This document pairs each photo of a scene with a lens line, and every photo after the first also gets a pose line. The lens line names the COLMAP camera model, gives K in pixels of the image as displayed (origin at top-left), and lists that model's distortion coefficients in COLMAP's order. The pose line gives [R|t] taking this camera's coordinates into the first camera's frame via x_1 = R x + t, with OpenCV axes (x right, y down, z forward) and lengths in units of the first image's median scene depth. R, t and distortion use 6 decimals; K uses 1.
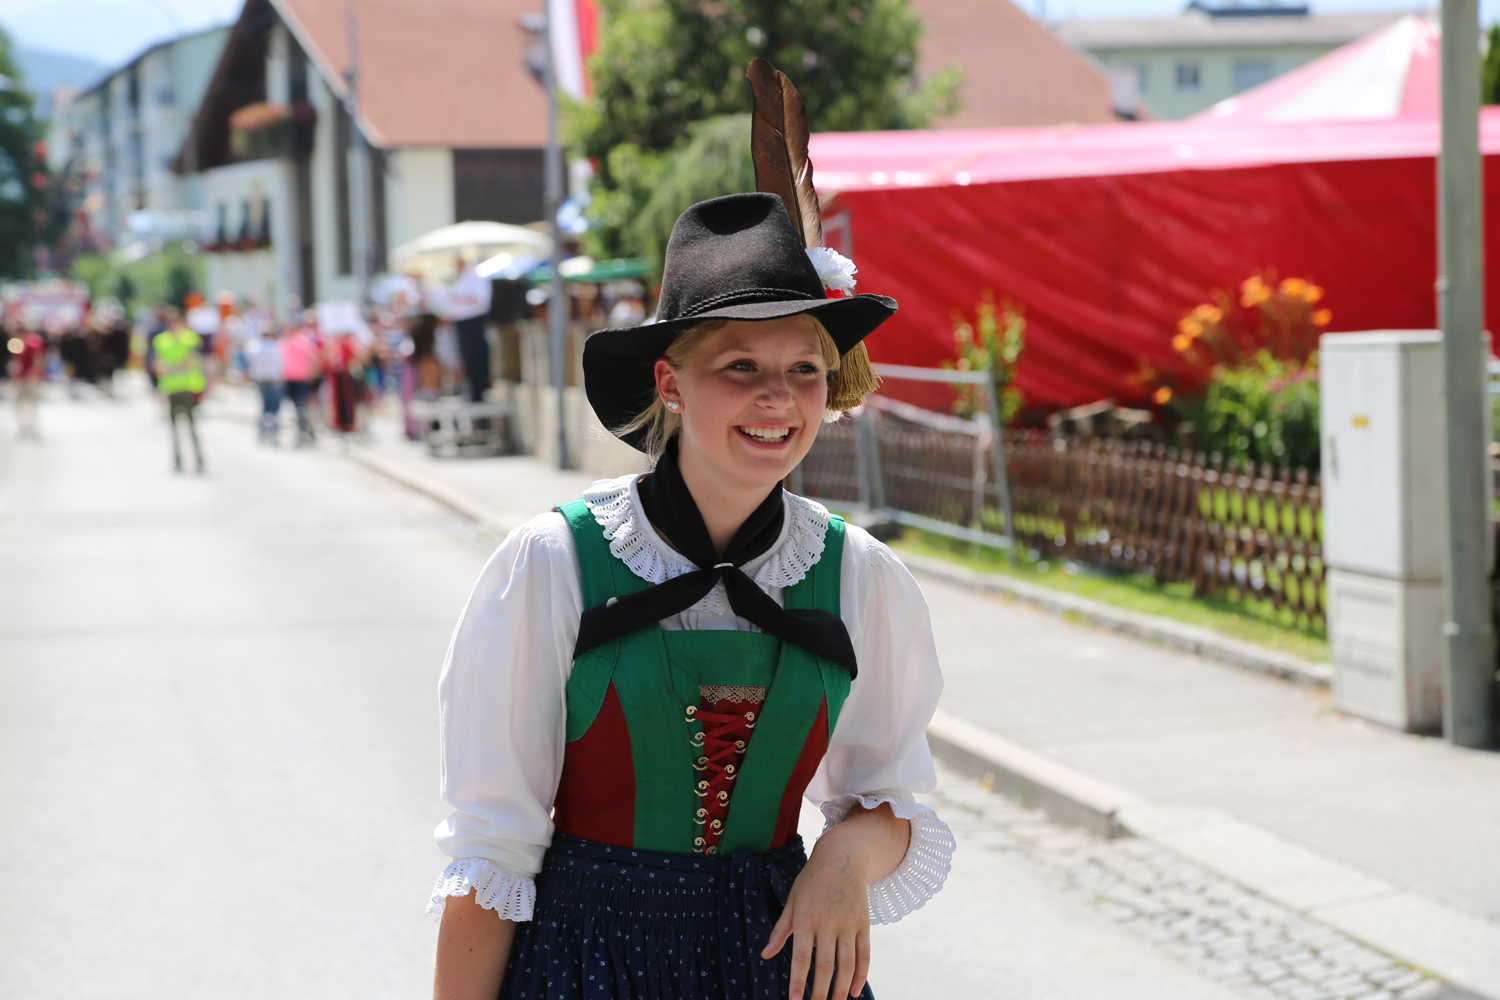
lens RADIAL K [[4541.2, 0, 750.0], [0, 4541.2, 500.3], [0, 0, 1]] dist [0.985762, 0.000000]
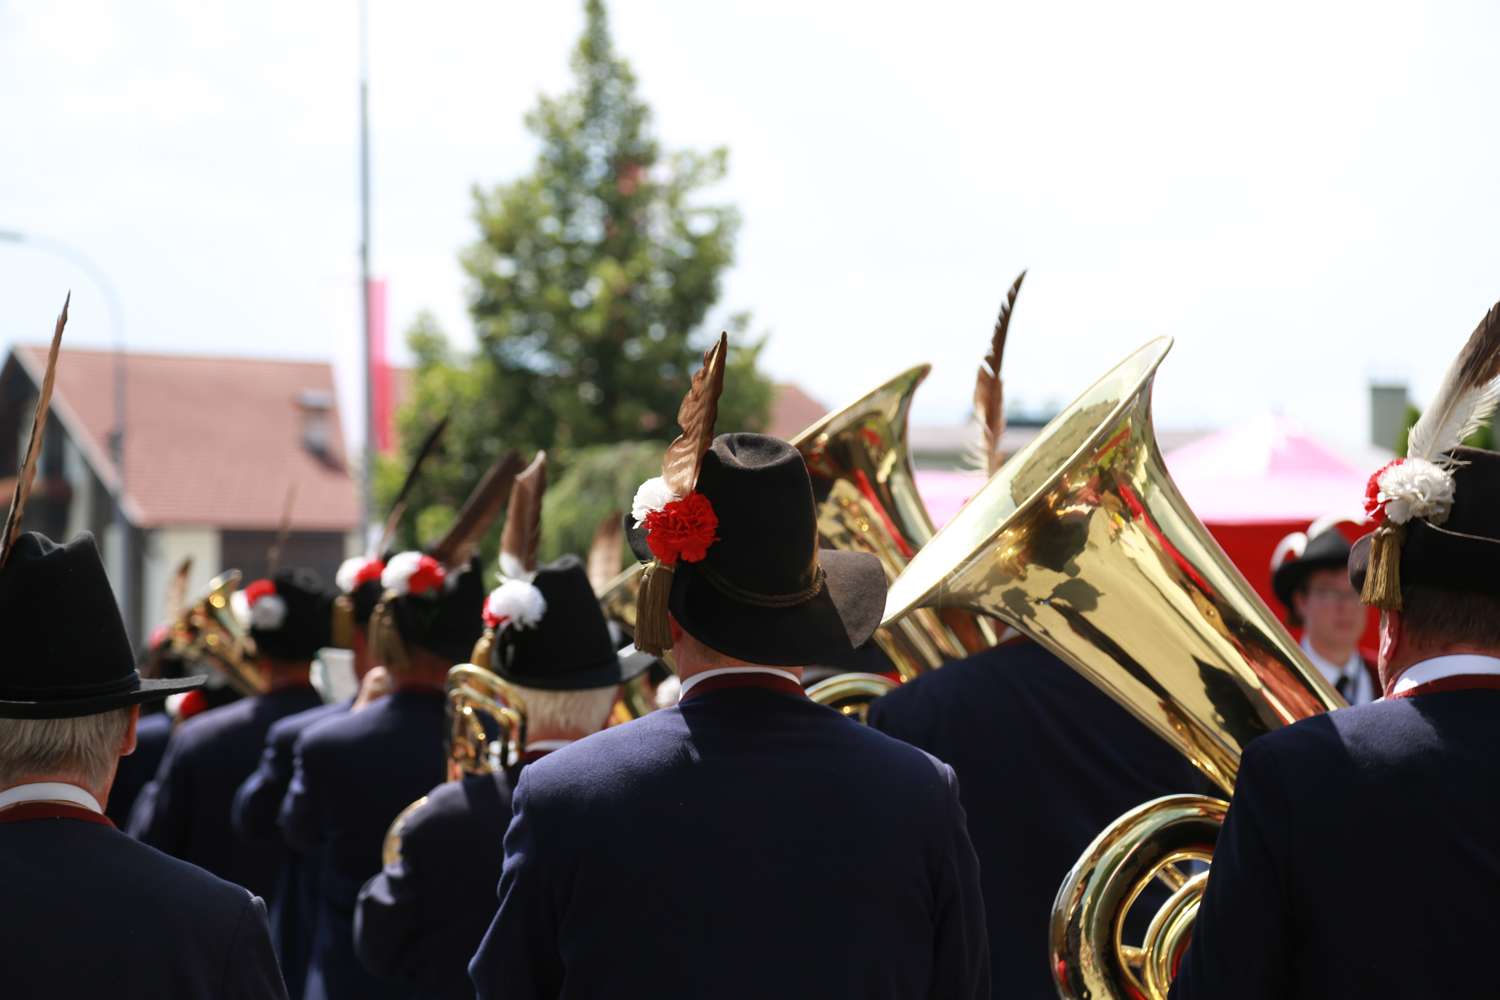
lens RADIAL K [[4541.2, 0, 750.4], [0, 4541.2, 500.1], [0, 0, 1]] dist [0.985762, 0.000000]
pose [[0.998210, 0.029097, 0.052248, -0.012698], [-0.024333, 0.995680, -0.089602, -0.002192], [-0.054629, 0.088170, 0.994606, 0.123700]]
